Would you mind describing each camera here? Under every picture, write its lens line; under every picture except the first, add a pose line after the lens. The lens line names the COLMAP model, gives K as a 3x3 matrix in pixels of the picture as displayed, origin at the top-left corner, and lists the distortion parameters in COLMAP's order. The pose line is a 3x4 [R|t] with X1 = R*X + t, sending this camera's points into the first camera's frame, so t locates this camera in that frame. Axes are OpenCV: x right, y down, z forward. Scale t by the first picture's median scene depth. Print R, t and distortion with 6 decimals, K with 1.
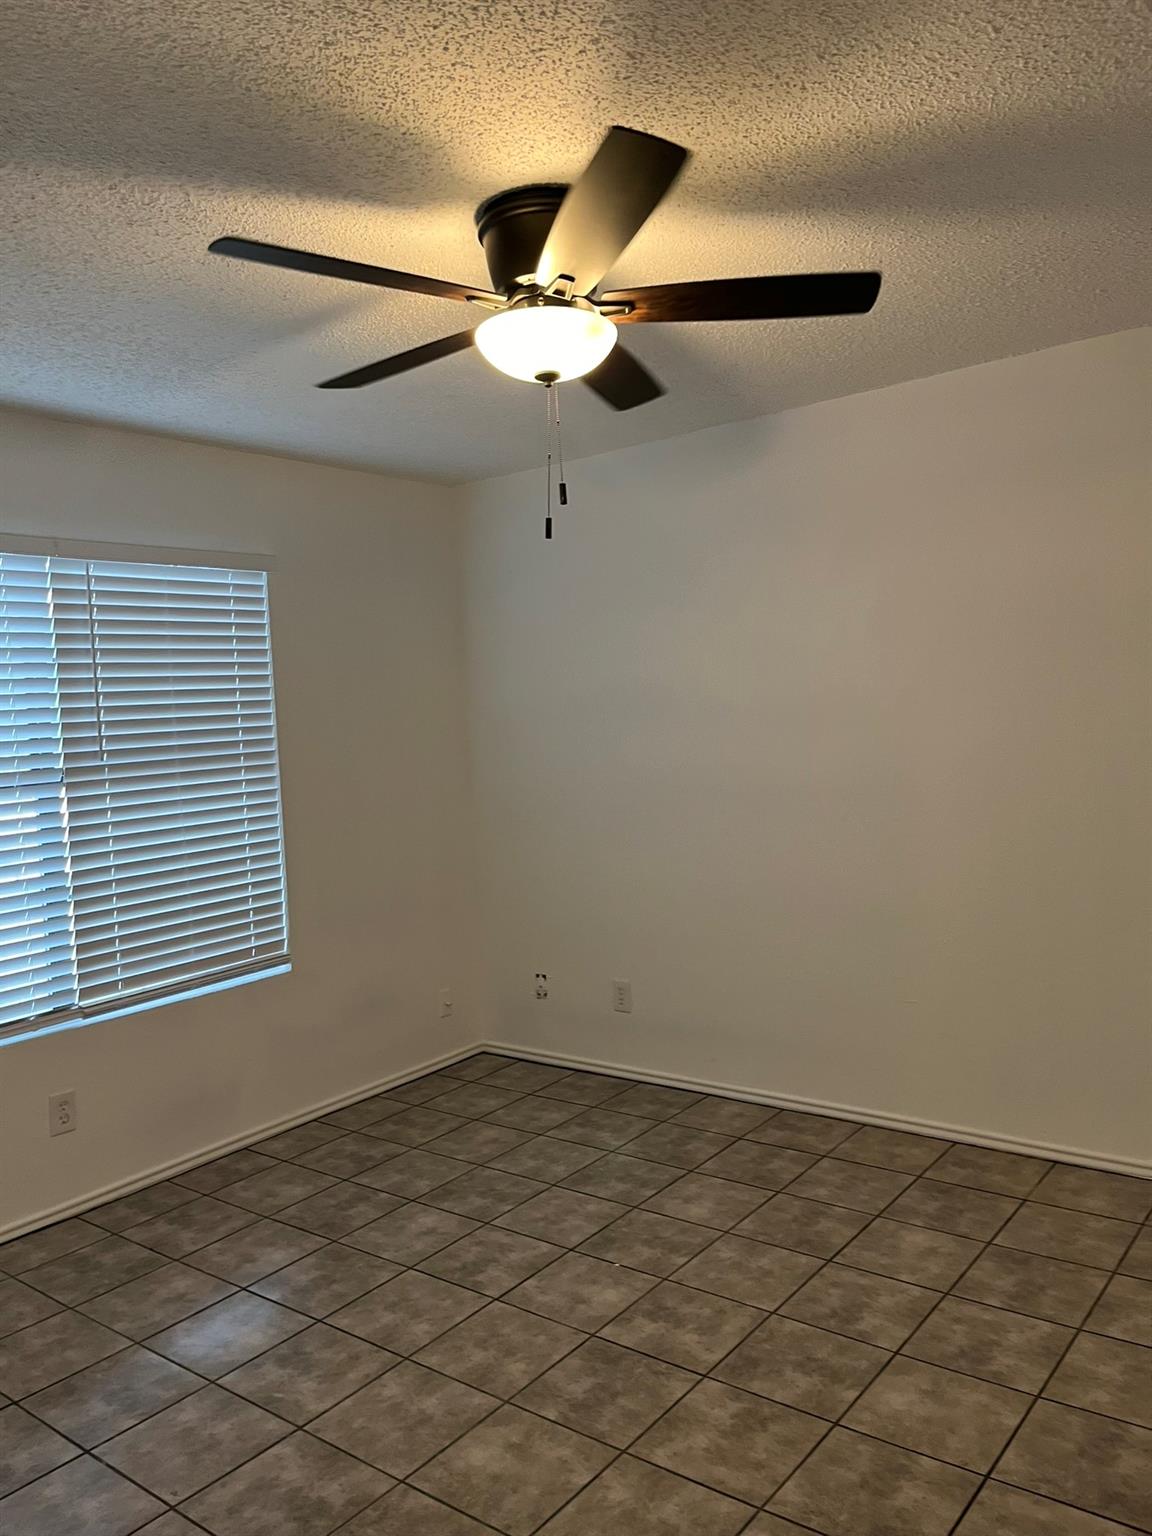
lens RADIAL K [[1159.9, 0, 559.4], [0, 1159.9, 758.0], [0, 0, 1]] dist [0.063909, -0.103541]
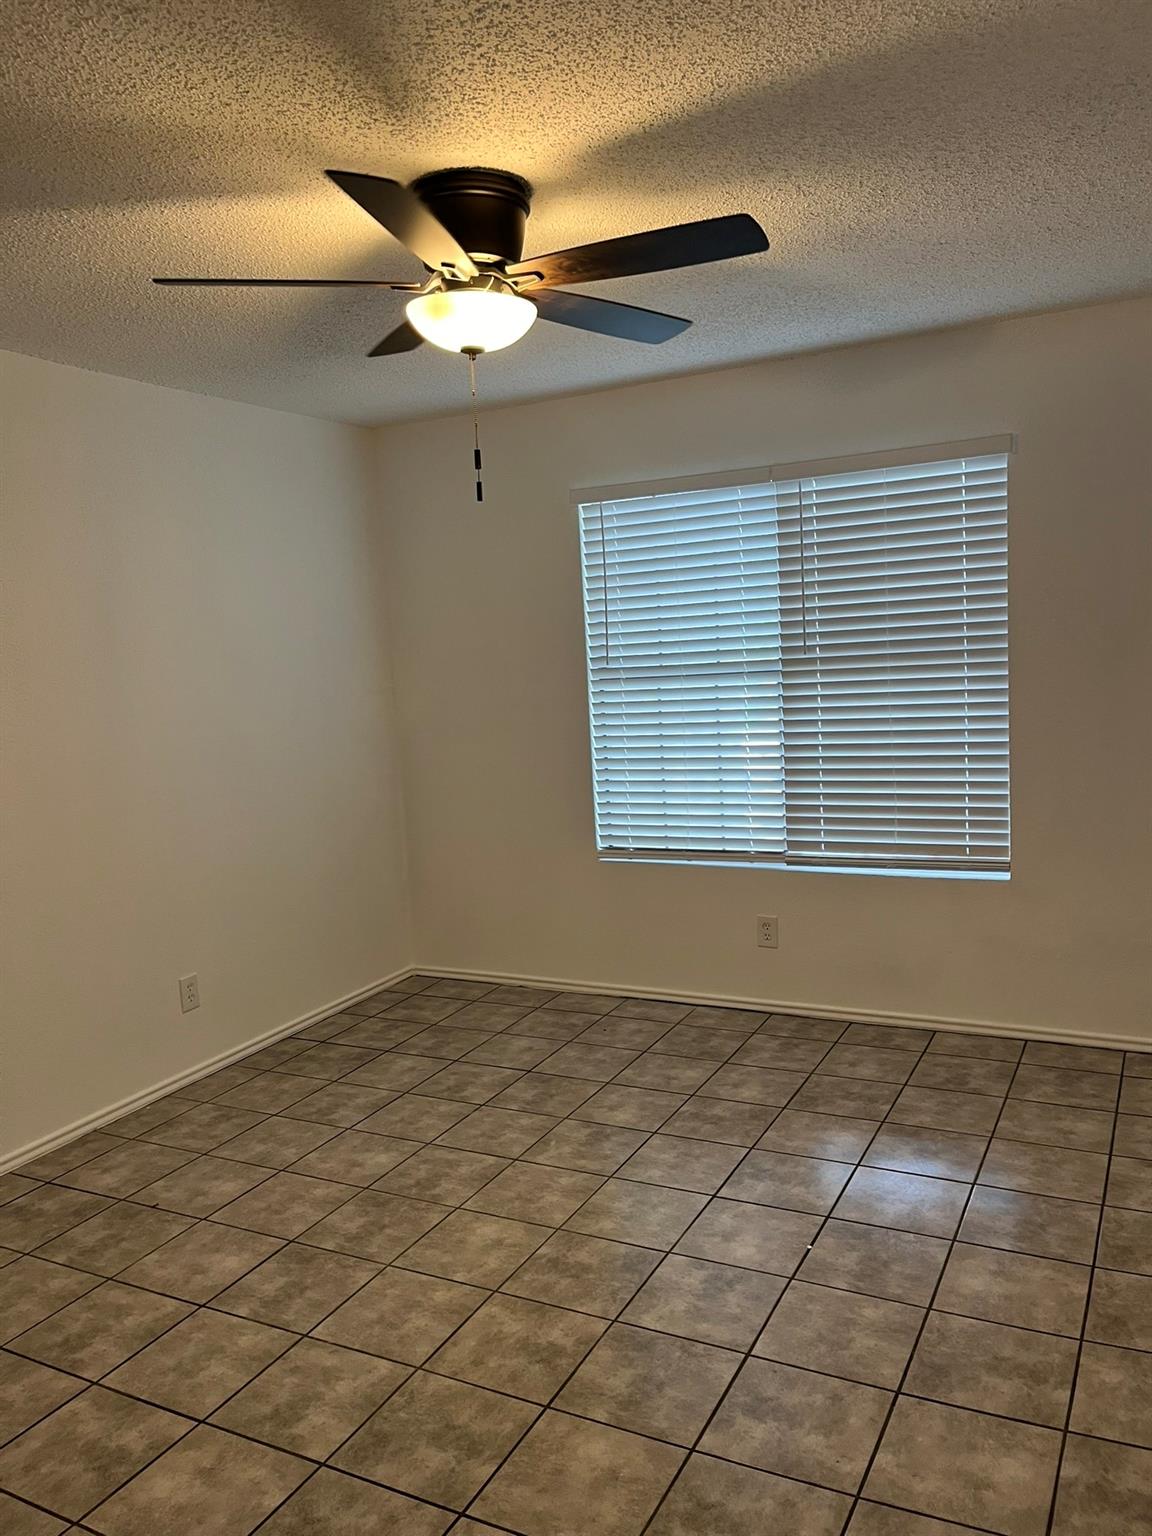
lens RADIAL K [[1159.9, 0, 577.0], [0, 1159.9, 767.4], [0, 0, 1]] dist [0.063909, -0.103541]
pose [[0.179797, 0.154067, -0.971564, 0.884122], [0.008261, 0.987388, 0.158105, -0.088926], [0.983669, -0.036453, 0.176257, 0.697287]]
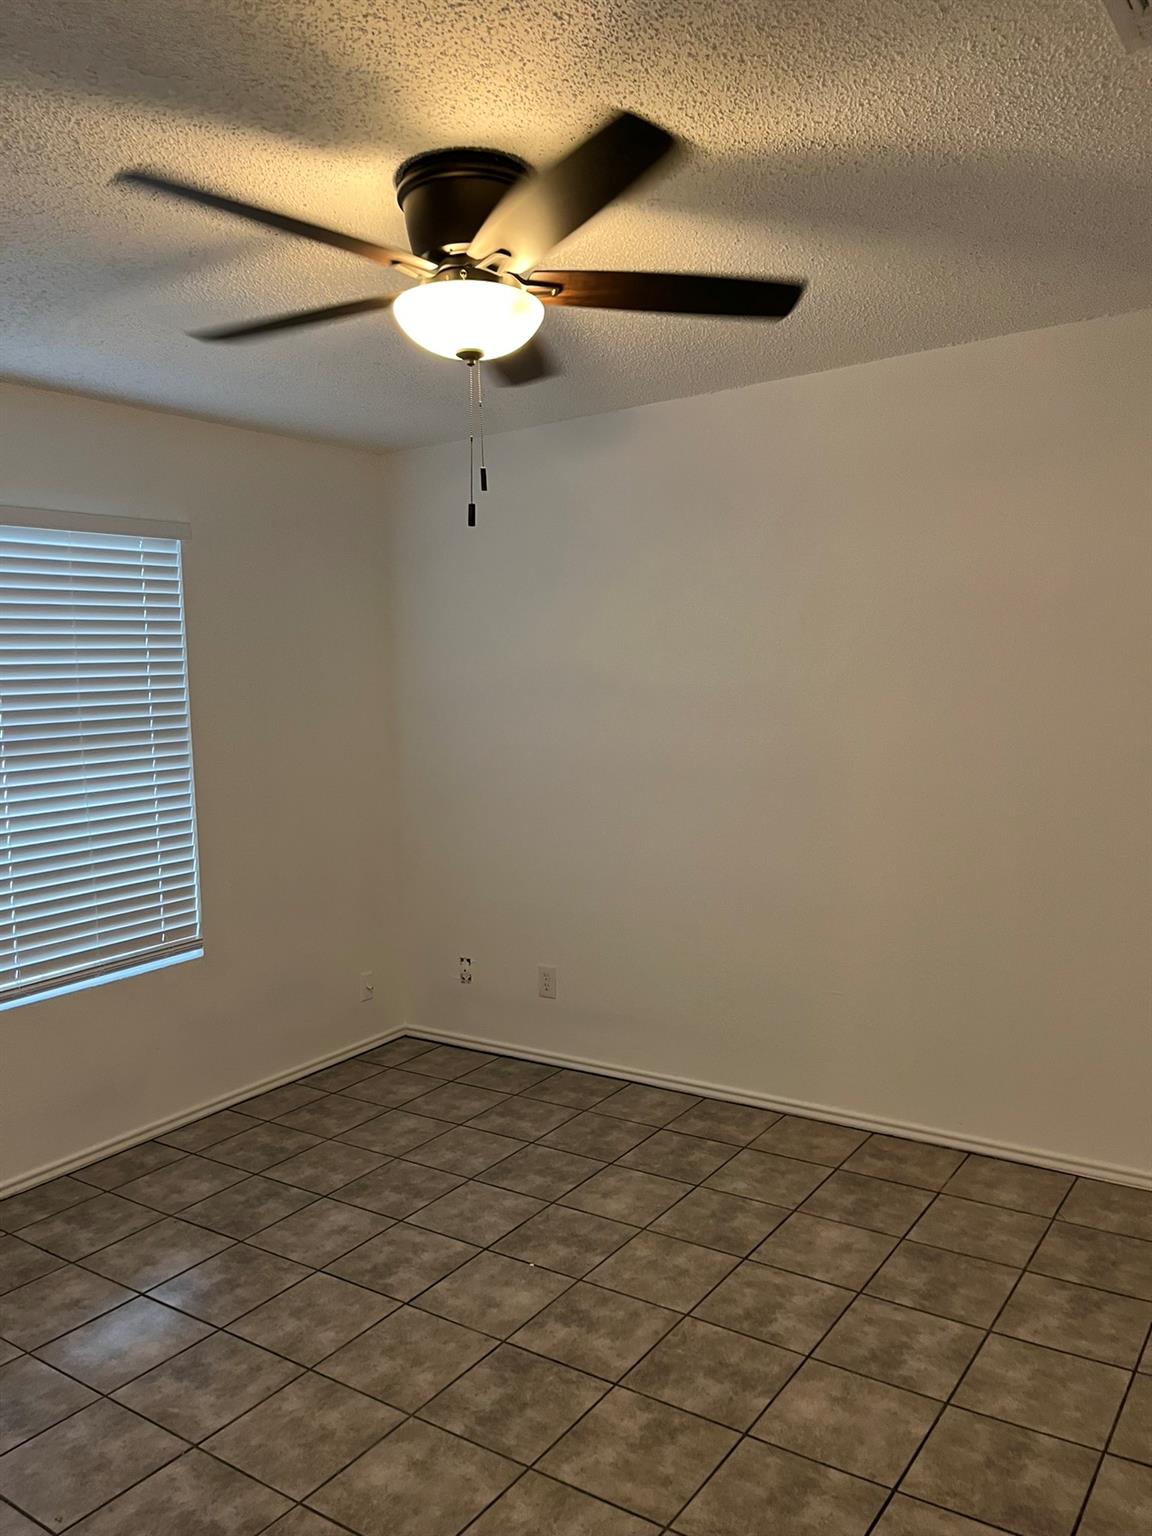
lens RADIAL K [[1159.9, 0, 573.1], [0, 1159.9, 756.3], [0, 0, 1]] dist [0.063909, -0.103541]
pose [[0.997758, 0.017300, 0.064654, 0.013752], [-0.019197, 0.999400, 0.028835, -0.023271], [-0.064116, -0.030011, 0.997491, 0.032190]]
